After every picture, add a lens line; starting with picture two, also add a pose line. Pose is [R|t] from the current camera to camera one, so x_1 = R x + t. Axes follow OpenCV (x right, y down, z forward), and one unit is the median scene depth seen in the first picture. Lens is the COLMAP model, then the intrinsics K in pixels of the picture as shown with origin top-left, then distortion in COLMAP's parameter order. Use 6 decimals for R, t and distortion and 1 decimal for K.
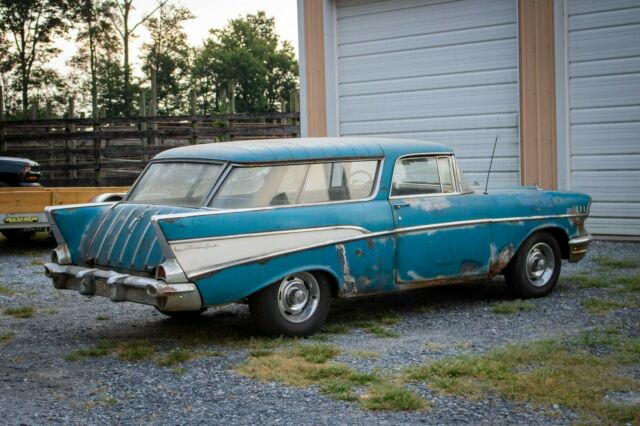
lens RADIAL K [[1301.7, 0, 320.0], [0, 1301.7, 213.0], [0, 0, 1]] dist [-0.000190, -0.058046]
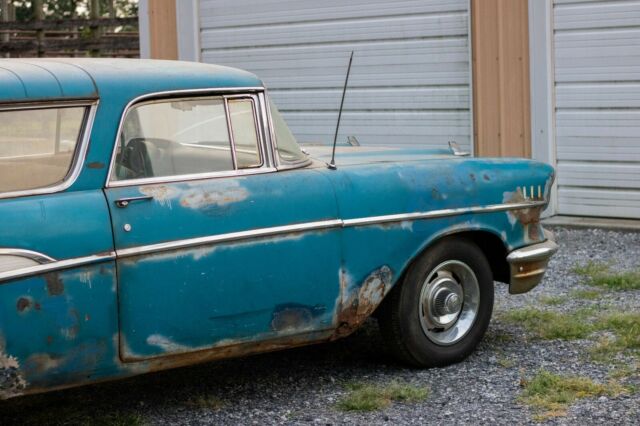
lens RADIAL K [[1697.9, 0, 320.0], [0, 1697.9, 213.0], [0, 0, 1]] dist [-0.111775, -0.816306]
pose [[0.999890, -0.005030, 0.013926, 0.111458], [0.004500, 0.999275, 0.037797, -0.022084], [-0.014106, -0.037730, 0.999188, 0.338041]]
